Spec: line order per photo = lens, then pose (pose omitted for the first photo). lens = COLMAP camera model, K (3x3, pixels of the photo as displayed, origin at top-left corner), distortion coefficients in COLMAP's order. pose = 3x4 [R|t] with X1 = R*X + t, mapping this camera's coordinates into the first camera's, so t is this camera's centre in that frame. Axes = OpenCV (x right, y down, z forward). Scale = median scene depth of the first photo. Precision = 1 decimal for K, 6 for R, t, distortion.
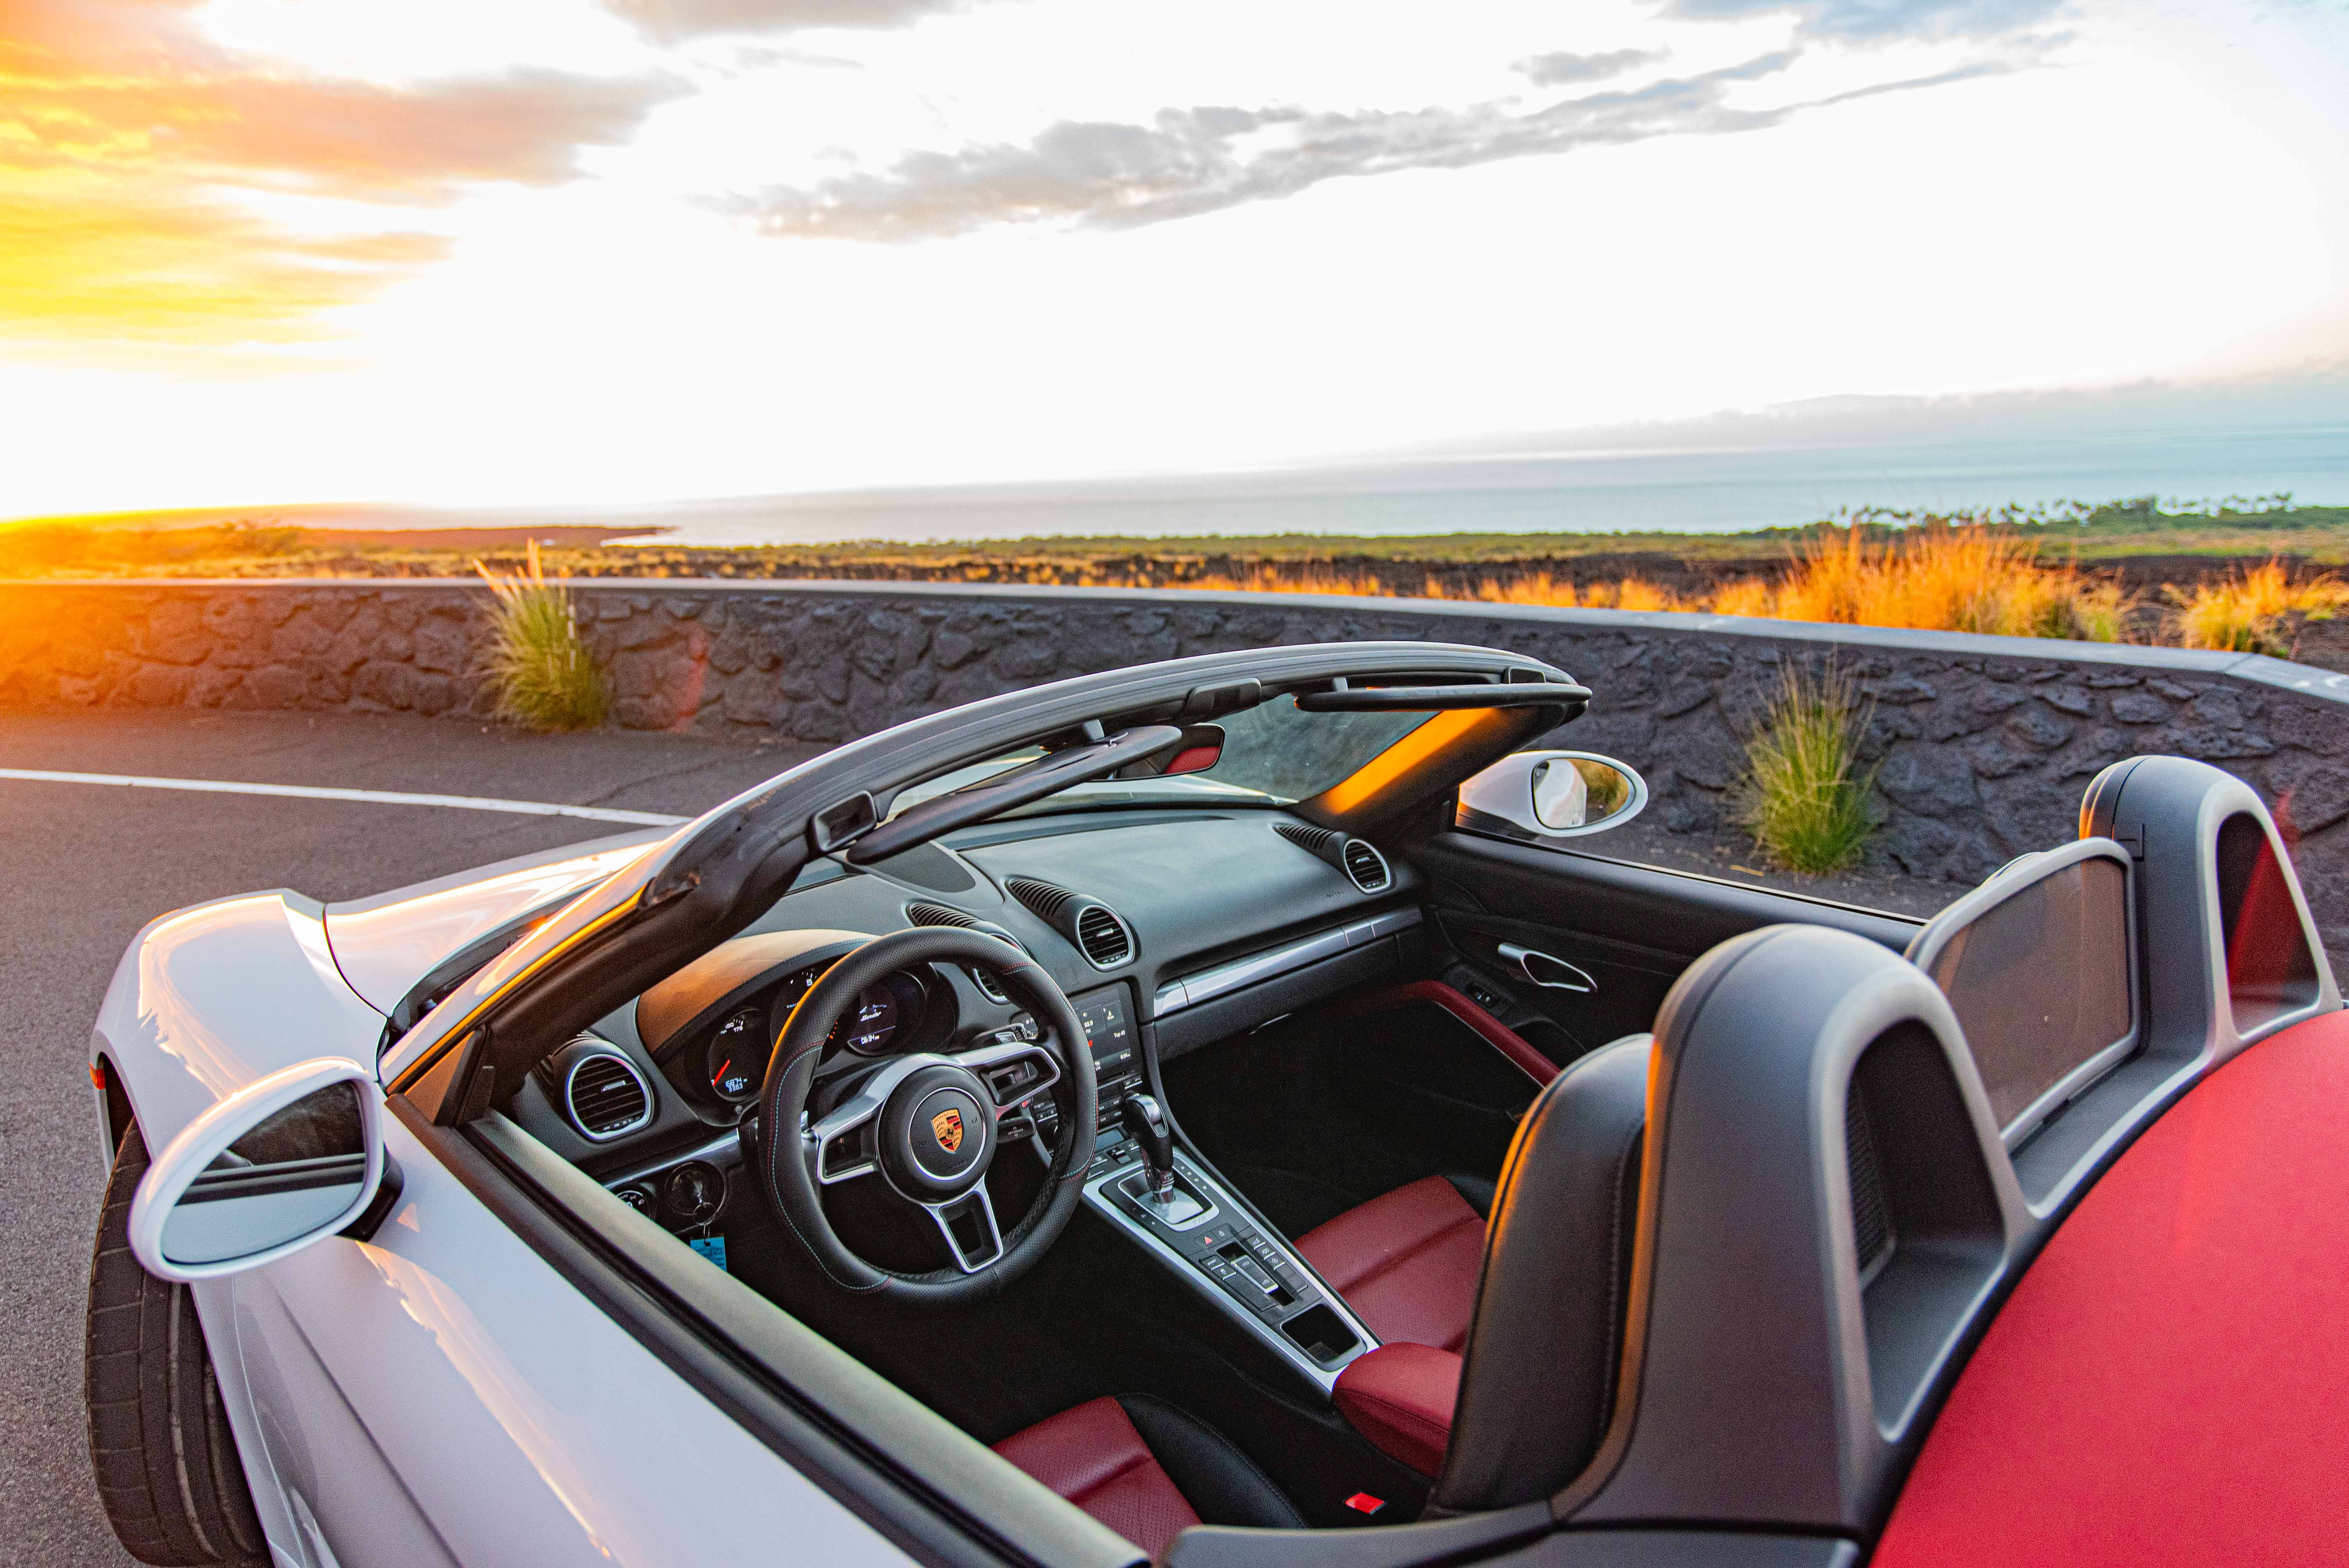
lens RADIAL K [[1771.6, 0, 1115.8], [0, 1771.6, 764.2], [0, 0, 1]] dist [0.002663, 0.001780]
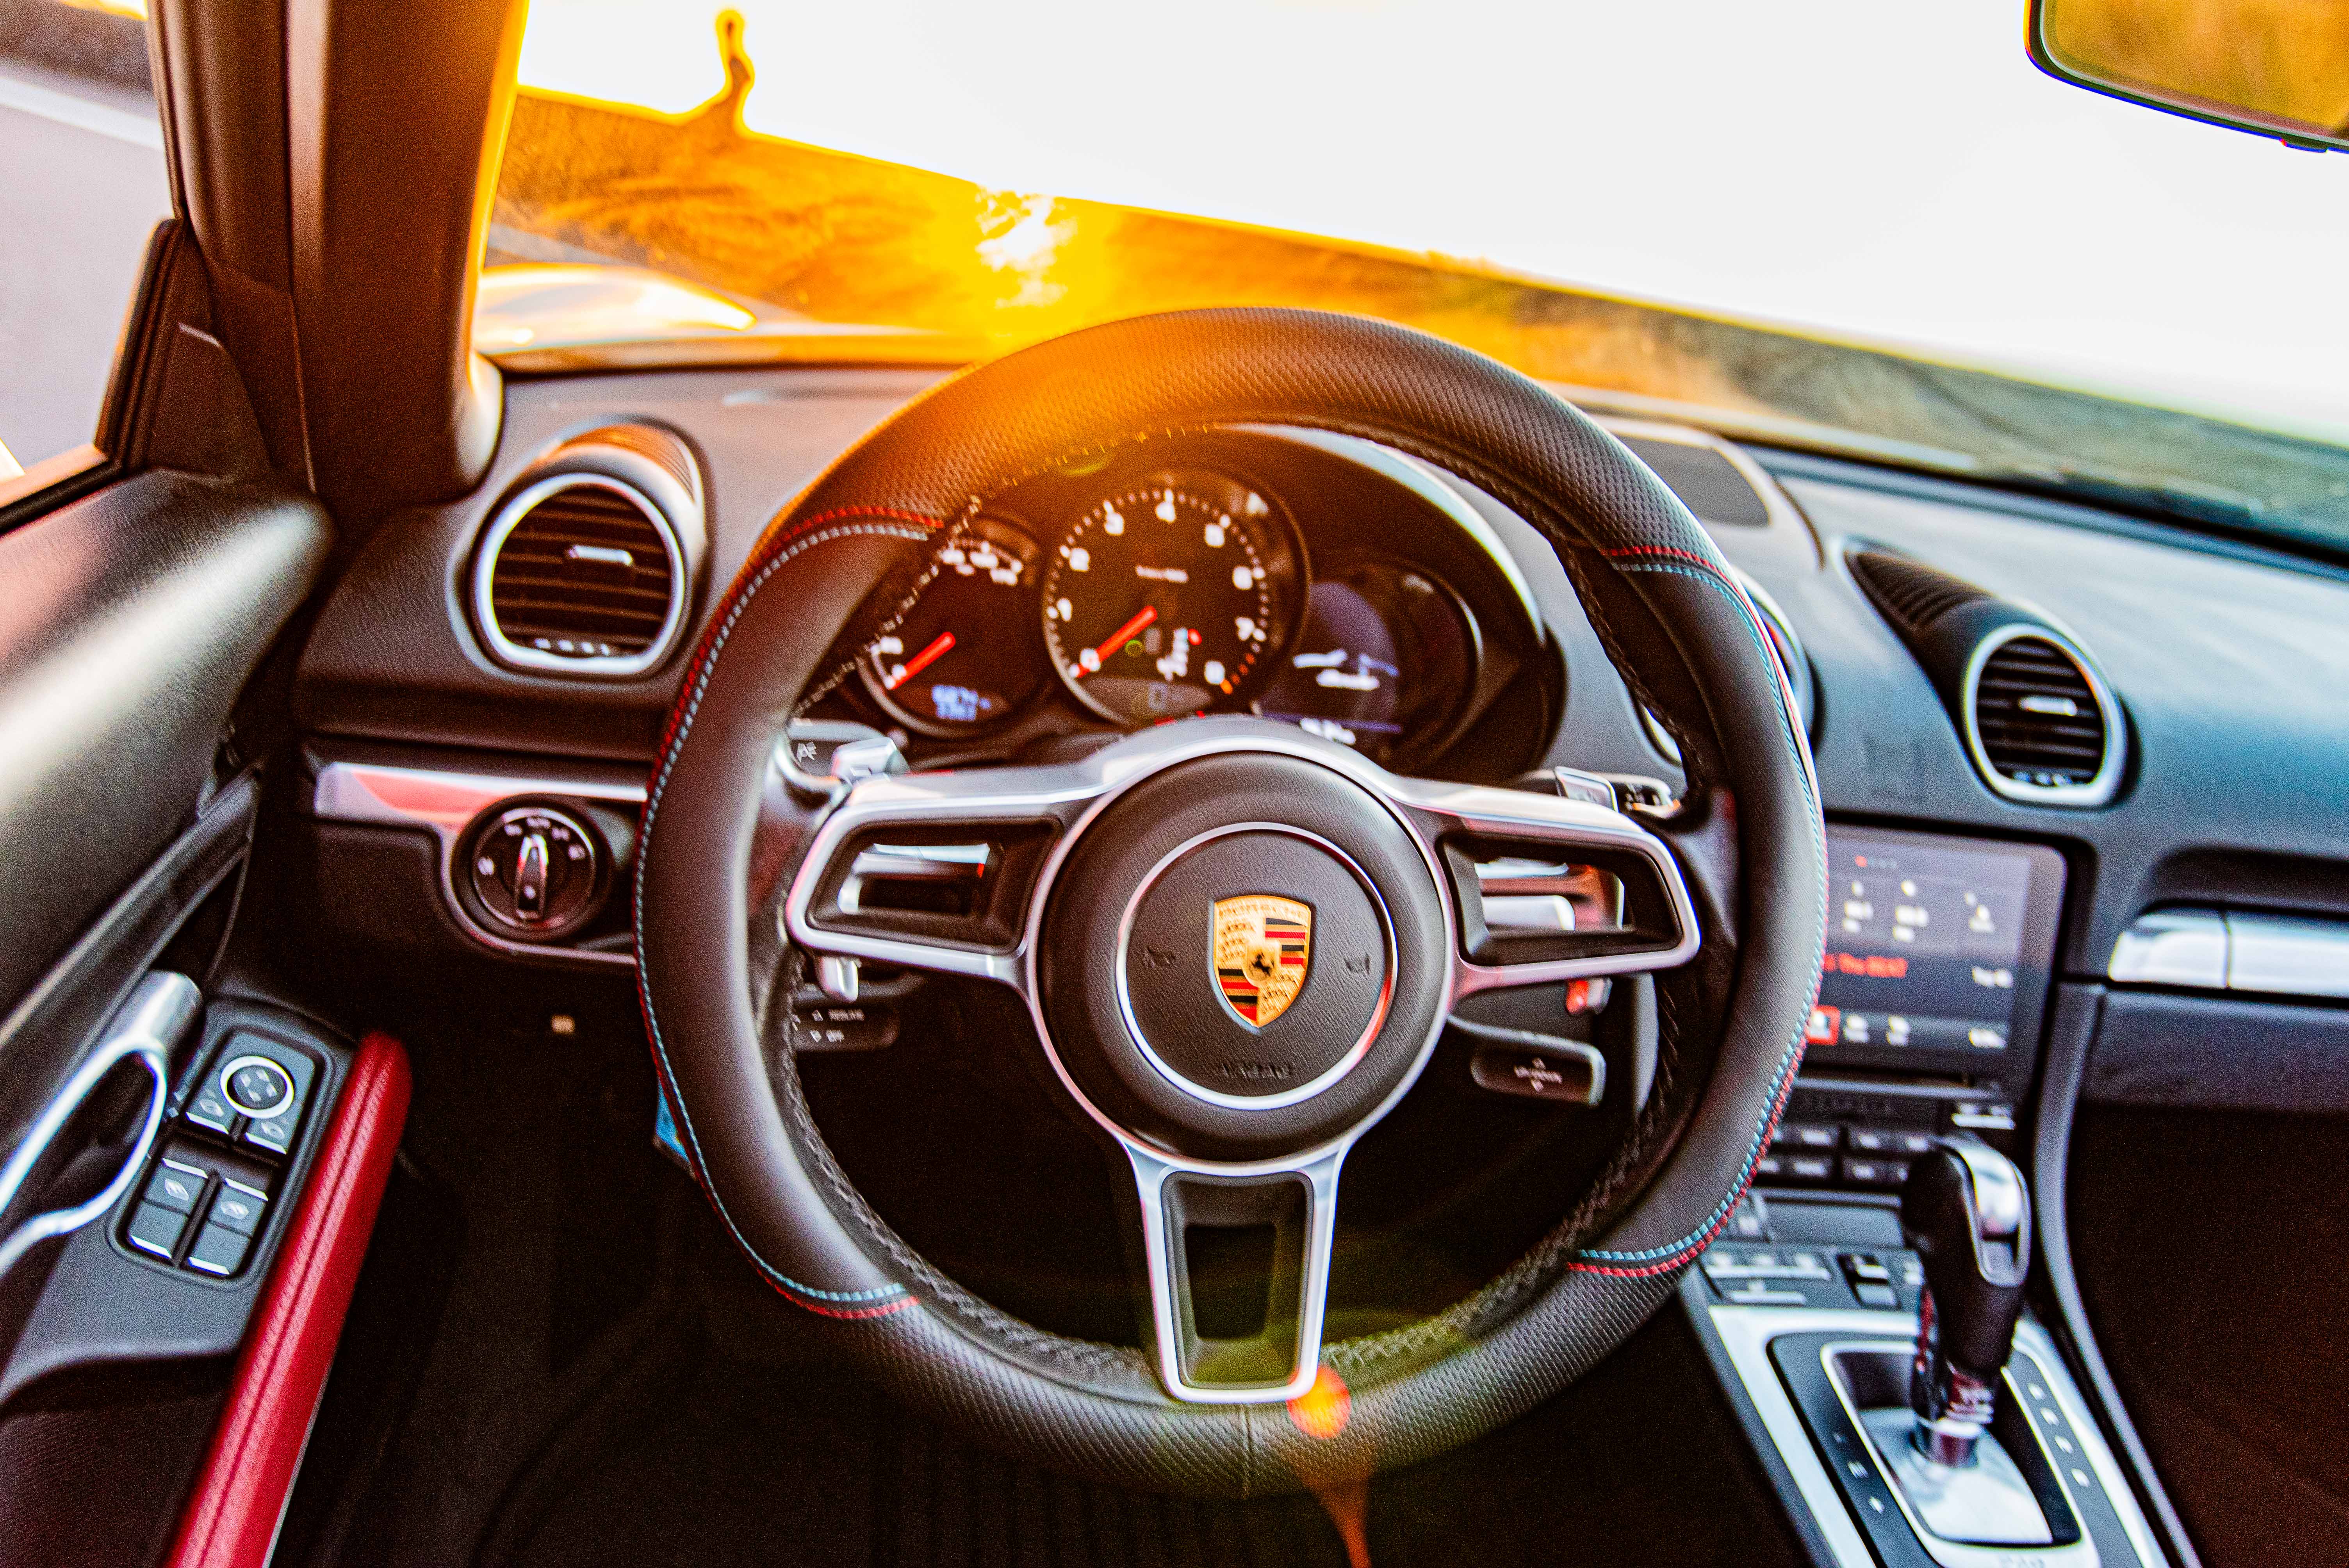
lens RADIAL K [[1938.7, 0, 1159.3], [0, 1938.7, 776.6], [0, 0, 1]] dist [0.001593, 0.008057]
pose [[0.823539, 0.318347, -0.469509, 0.037415], [-0.294578, 0.947334, 0.125630, 0.118416], [0.484776, 0.034845, 0.873944, 0.590243]]
